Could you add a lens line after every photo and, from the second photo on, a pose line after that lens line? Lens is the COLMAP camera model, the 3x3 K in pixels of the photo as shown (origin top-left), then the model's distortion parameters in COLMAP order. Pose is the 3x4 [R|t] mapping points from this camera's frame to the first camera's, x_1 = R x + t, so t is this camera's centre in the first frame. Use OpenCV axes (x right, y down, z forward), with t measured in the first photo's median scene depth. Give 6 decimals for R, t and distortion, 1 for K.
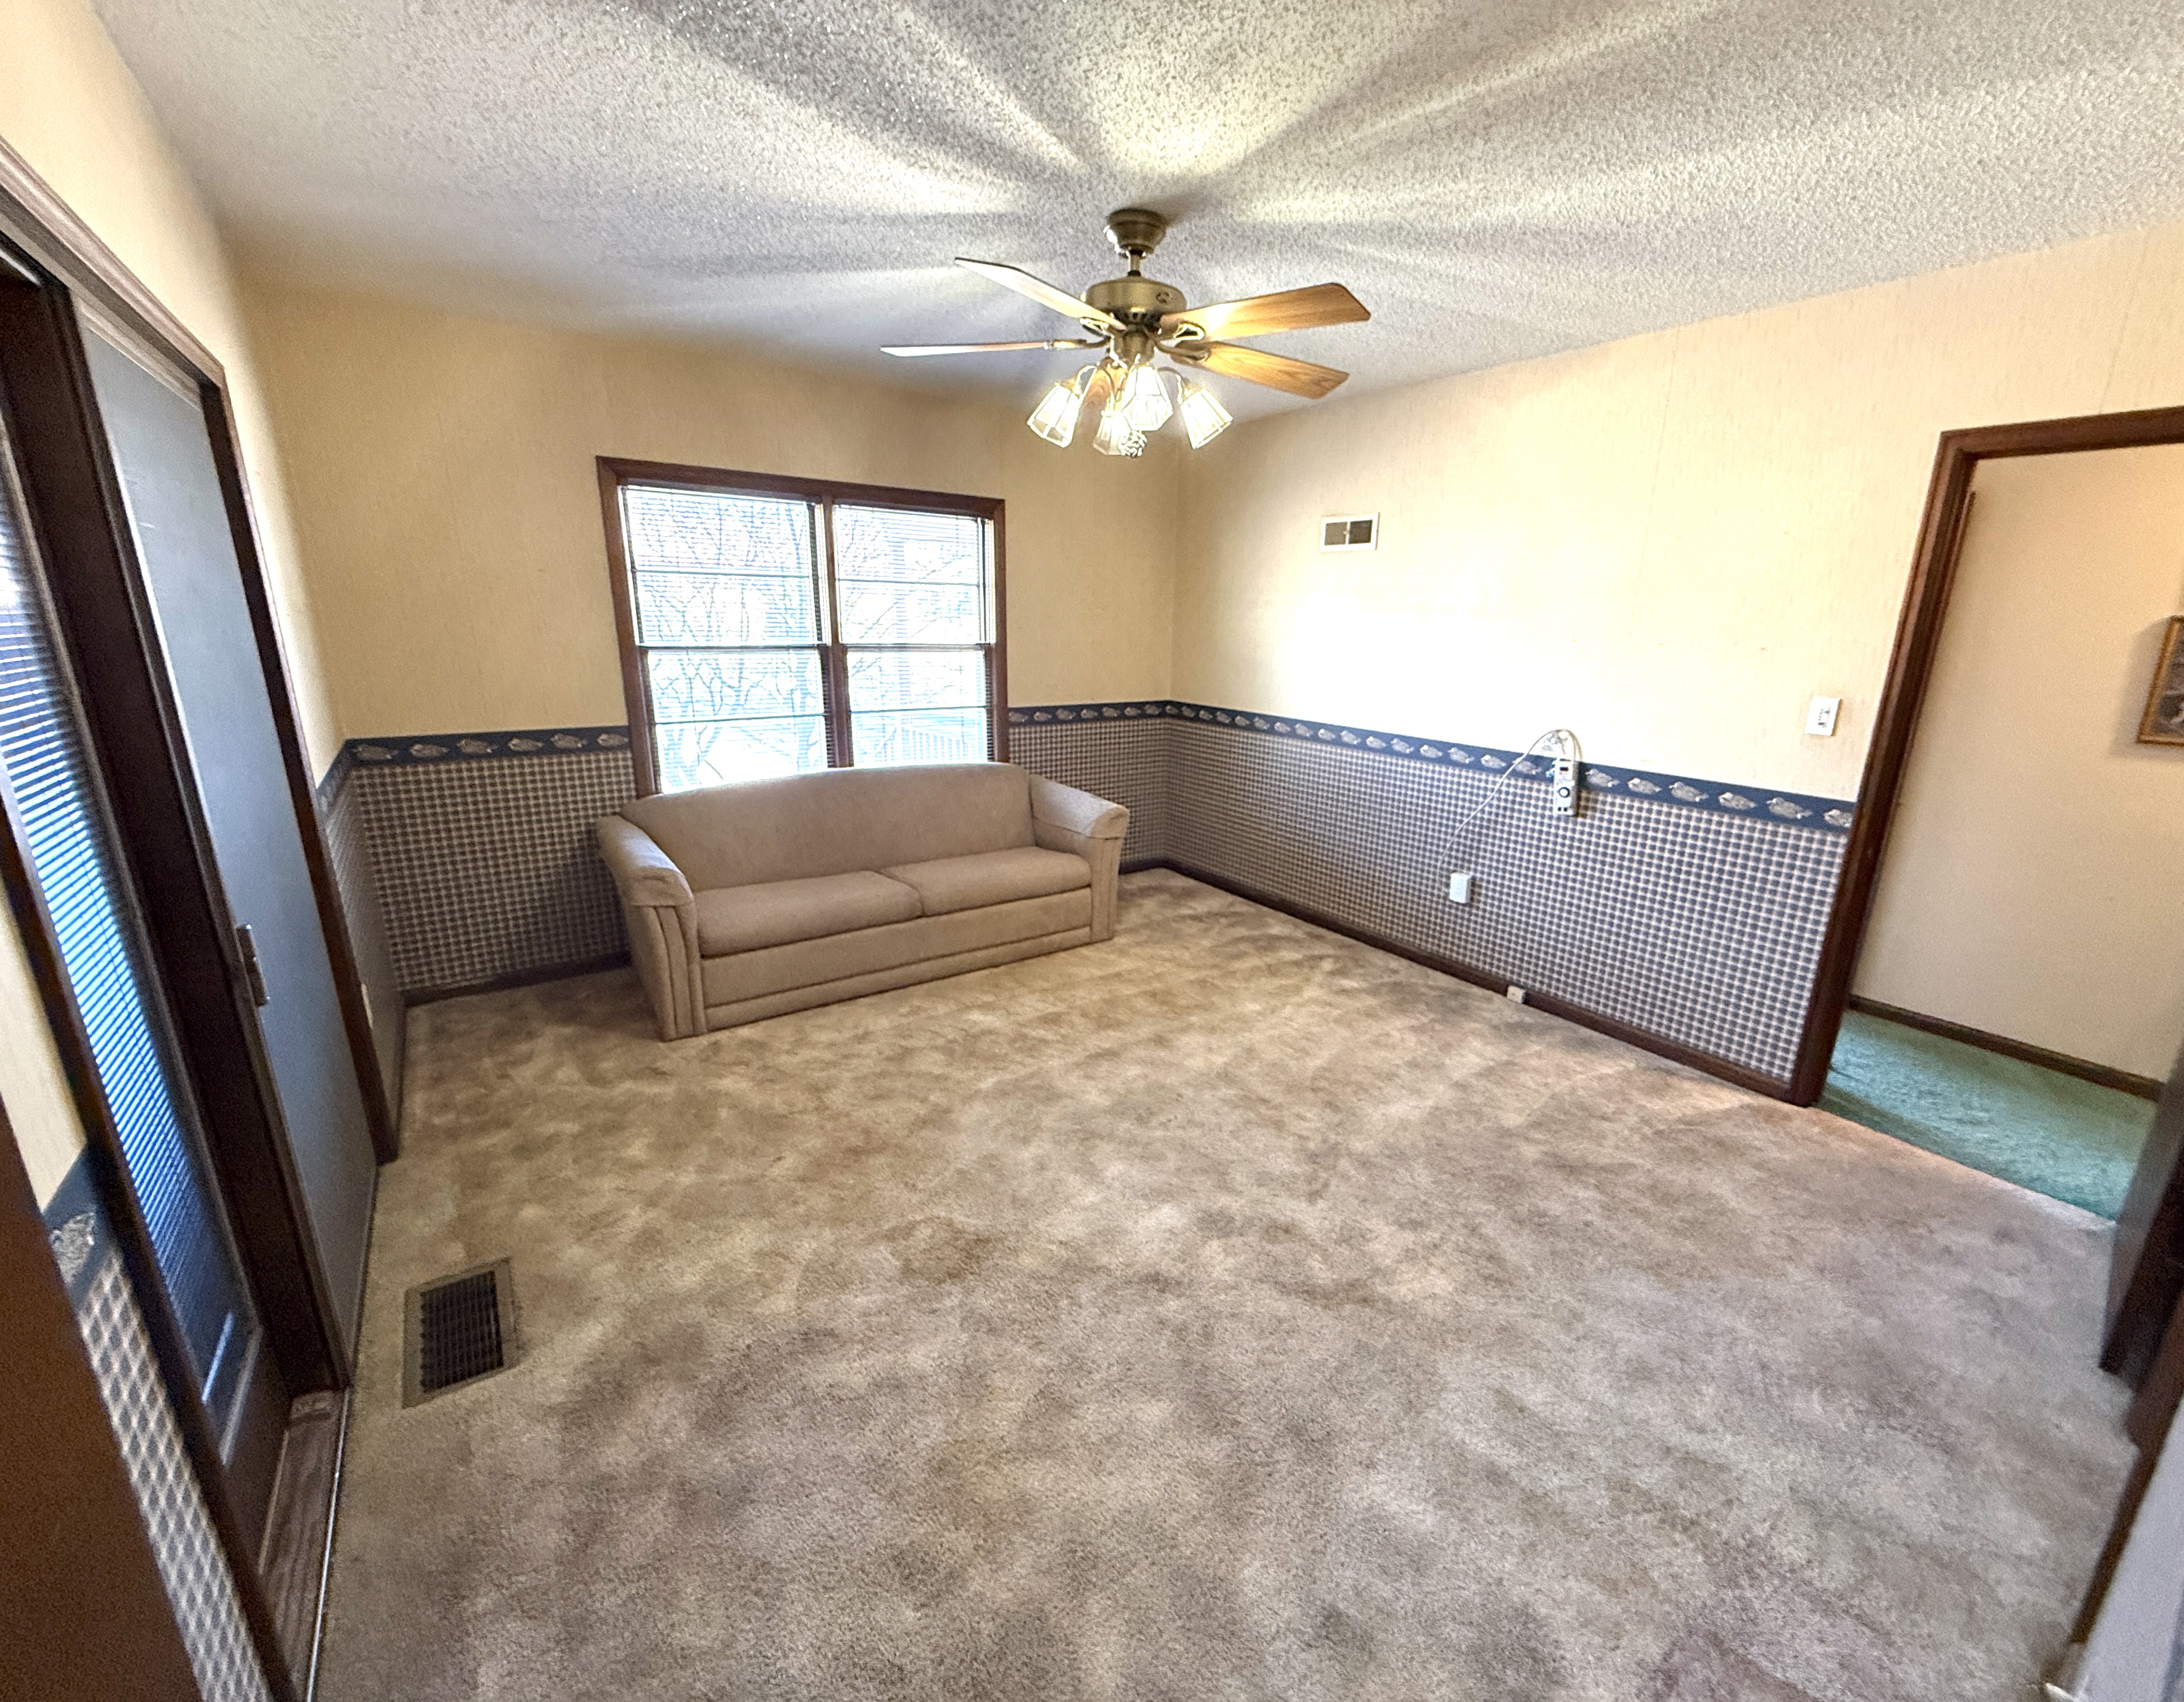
lens RADIAL K [[904.1, 0, 1106.2], [0, 904.1, 854.0], [0, 0, 1]] dist [0.002557, 0.000023]
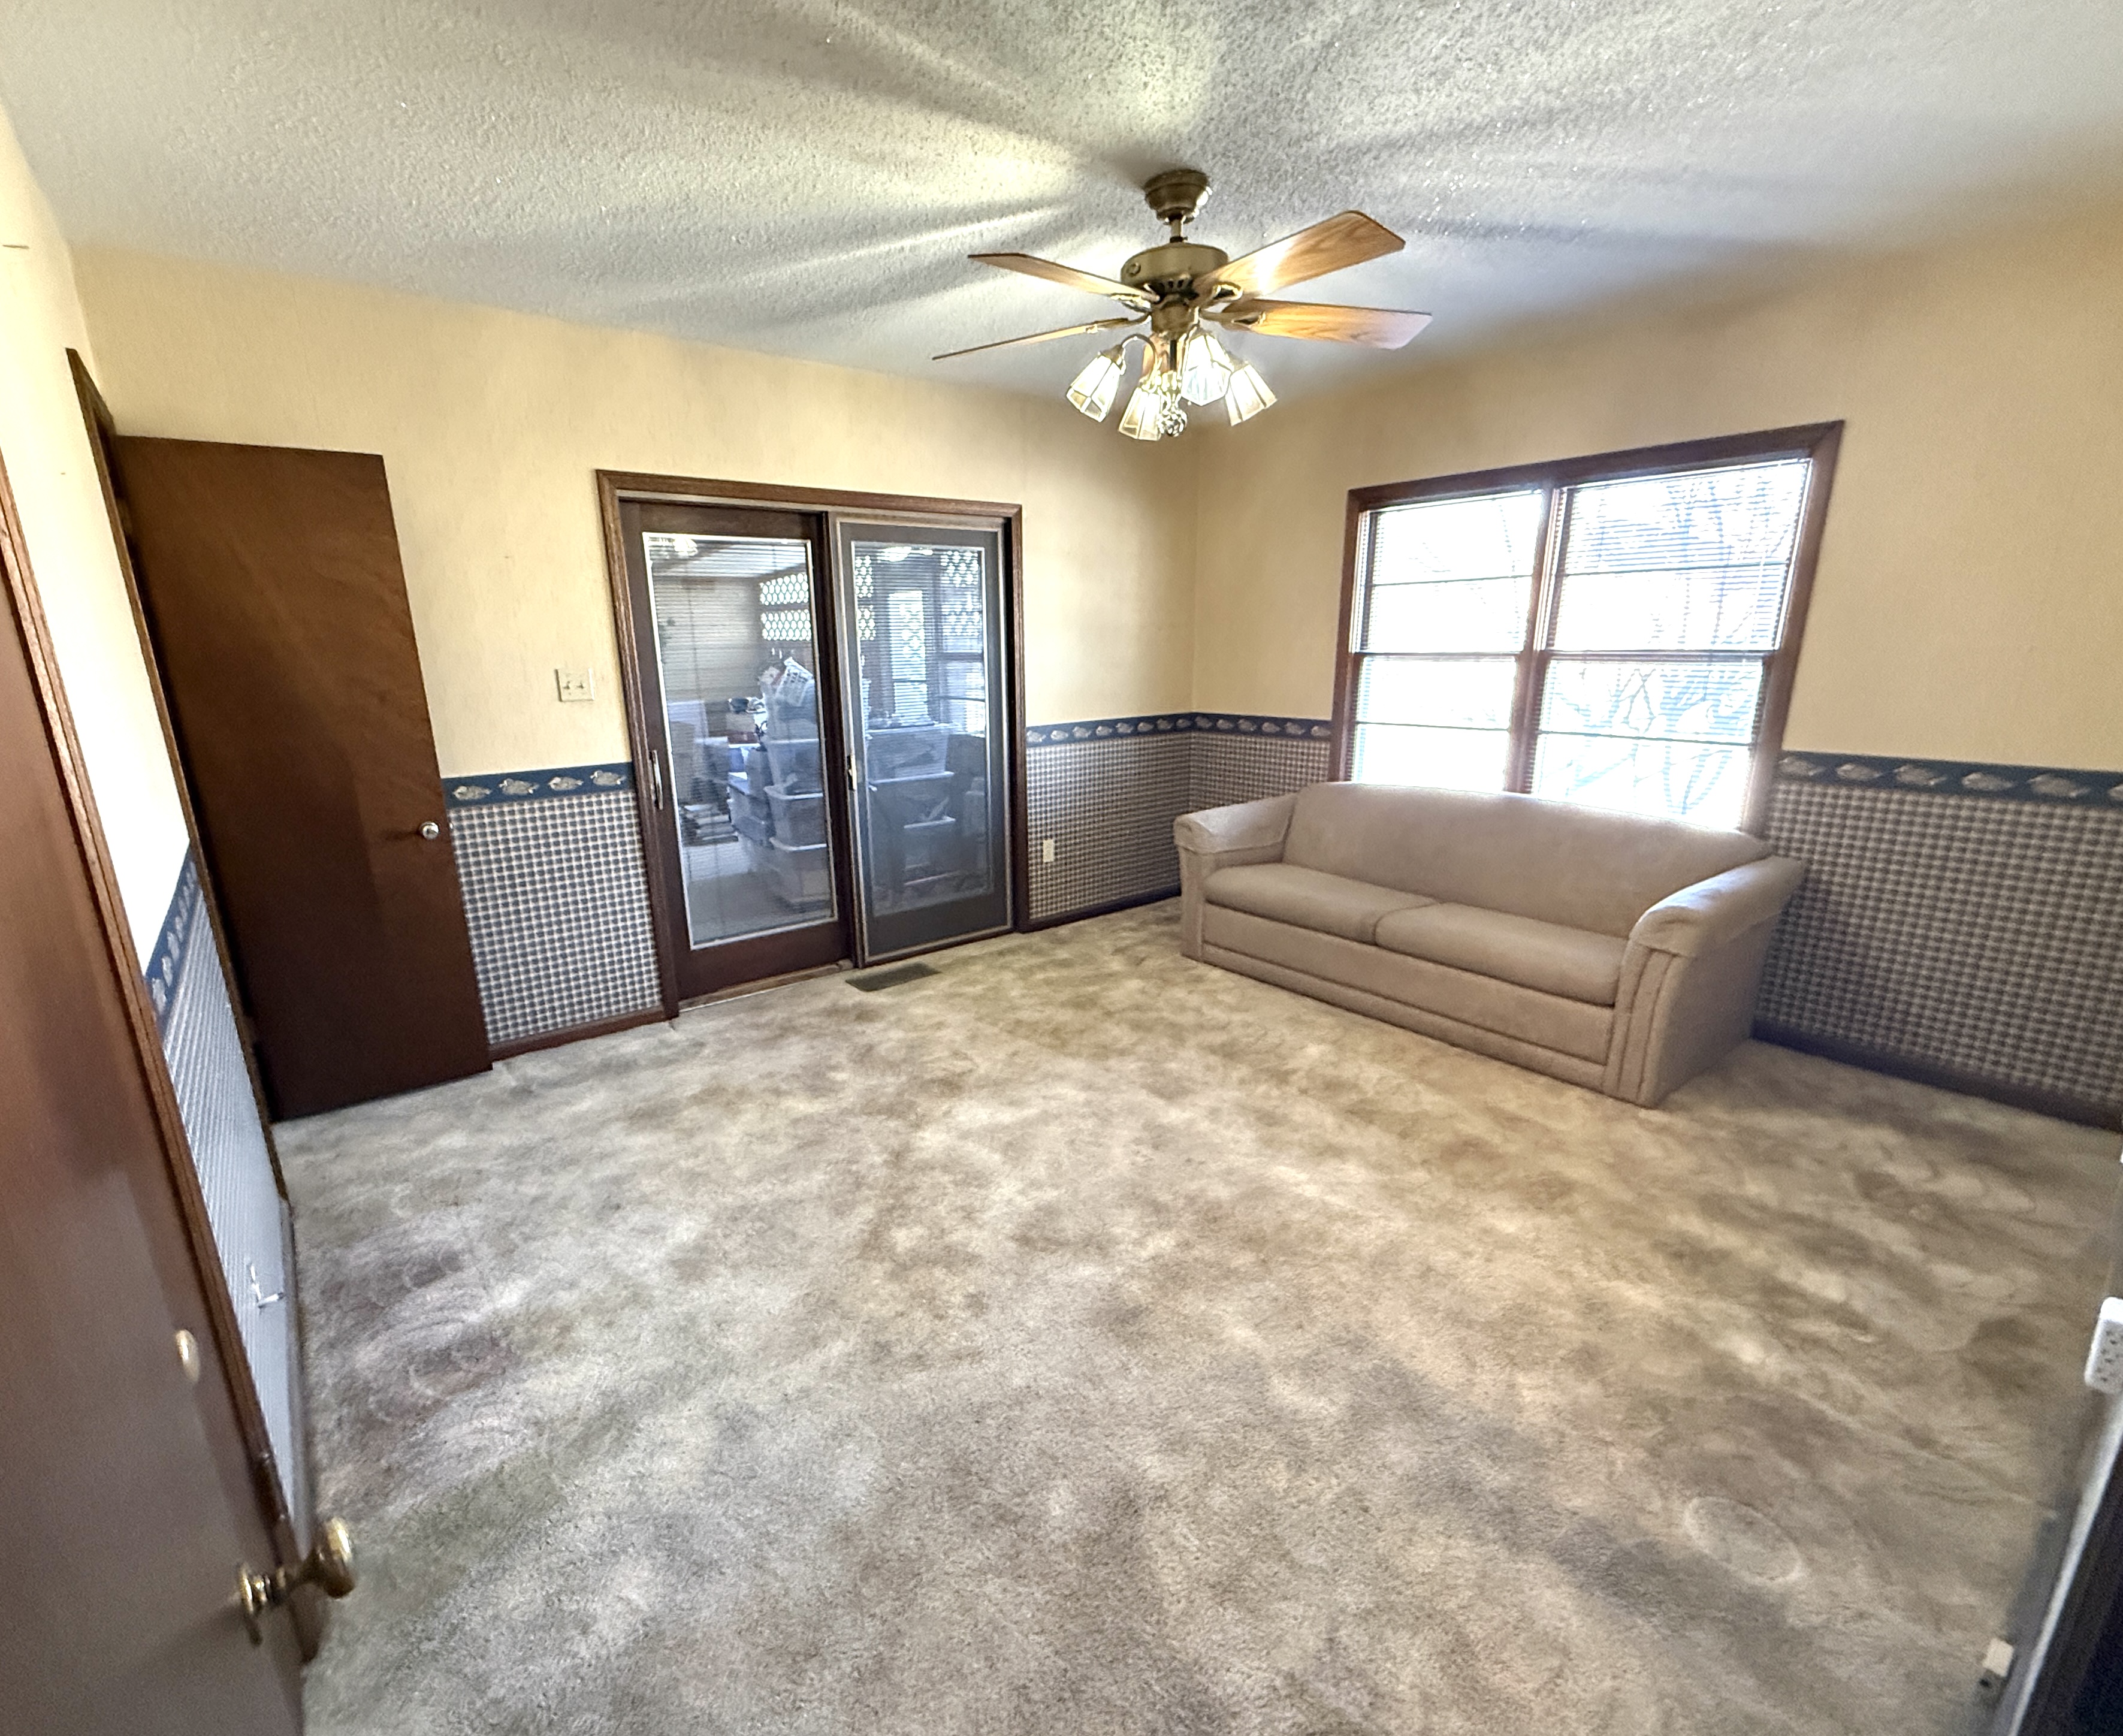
lens RADIAL K [[965.2, 0, 1029.6], [0, 965.2, 903.8], [0, 0, 1]] dist [0.011293, -0.000275]
pose [[0.042689, 0.245051, -0.968570, 0.707979], [-0.244163, 0.942617, 0.227723, -0.106124], [0.968794, 0.226768, 0.100072, 0.541249]]
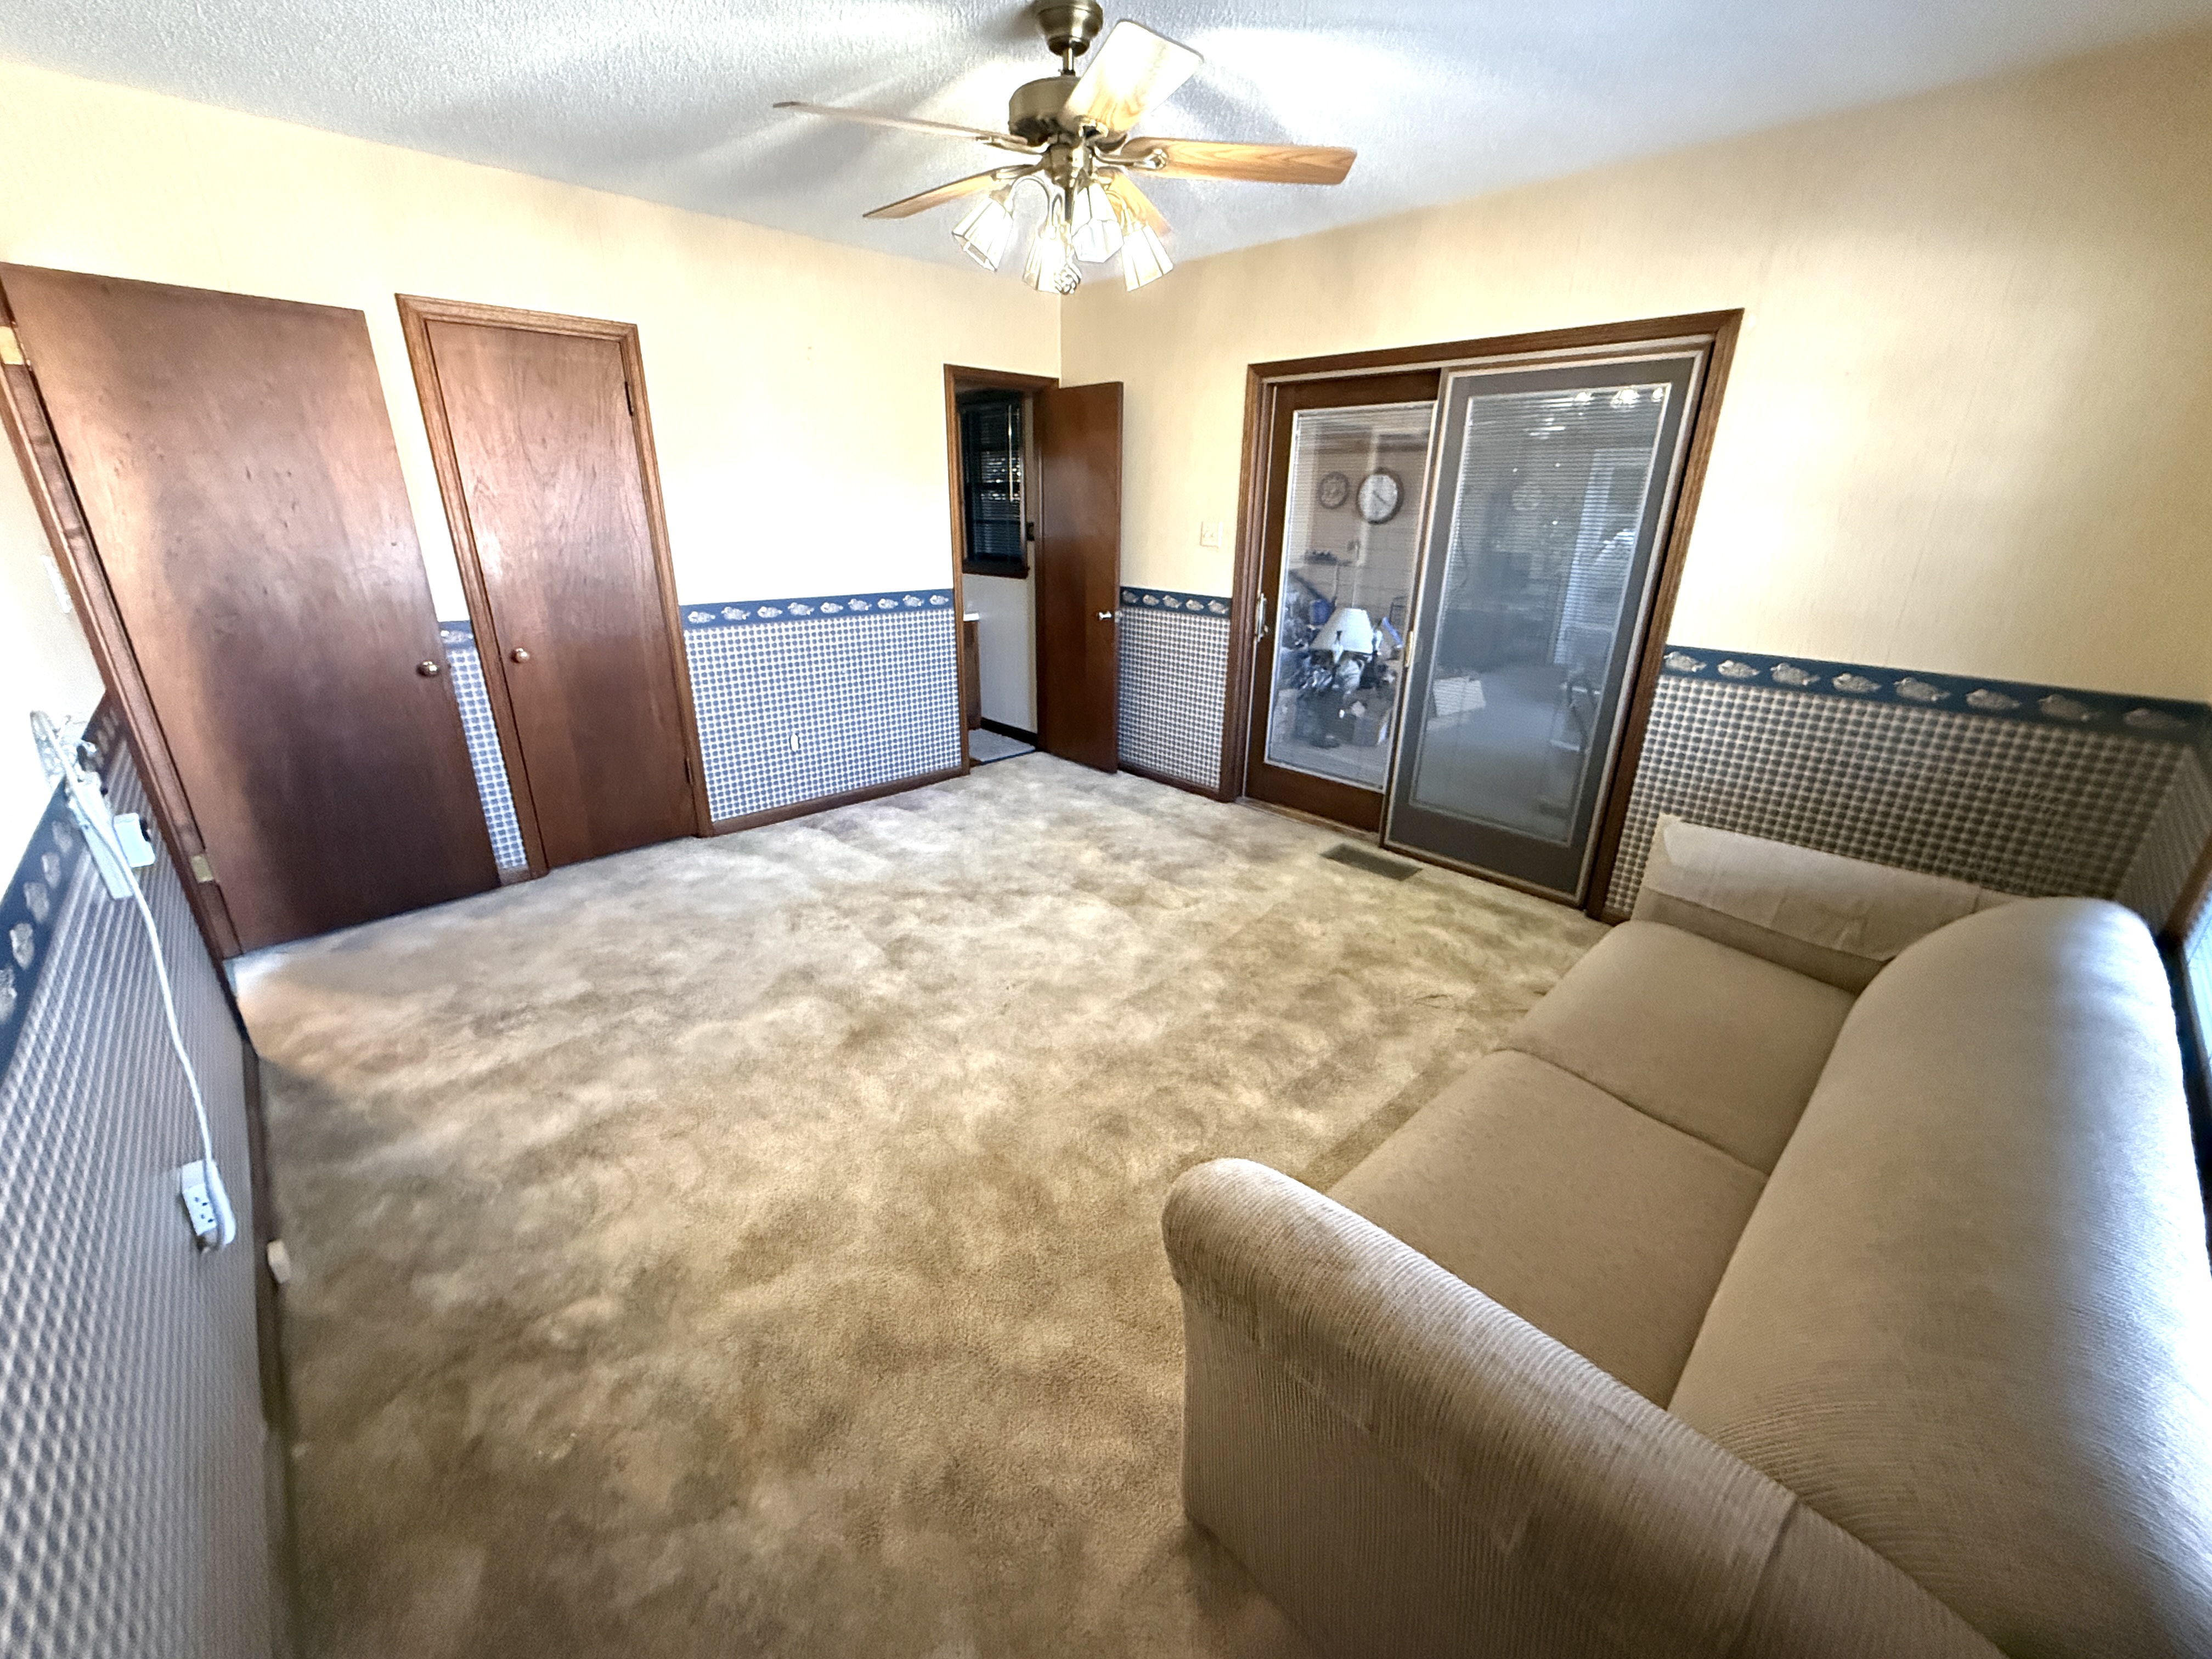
lens RADIAL K [[881.1, 0, 1102.5], [0, 881.1, 836.8], [0, 0, 1]] dist [-0.002156, 0.000565]
pose [[-0.988284, 0.008651, -0.152383, 0.084455], [-0.081794, 0.812903, 0.576627, -0.308504], [0.128861, 0.582335, -0.802671, 1.270159]]
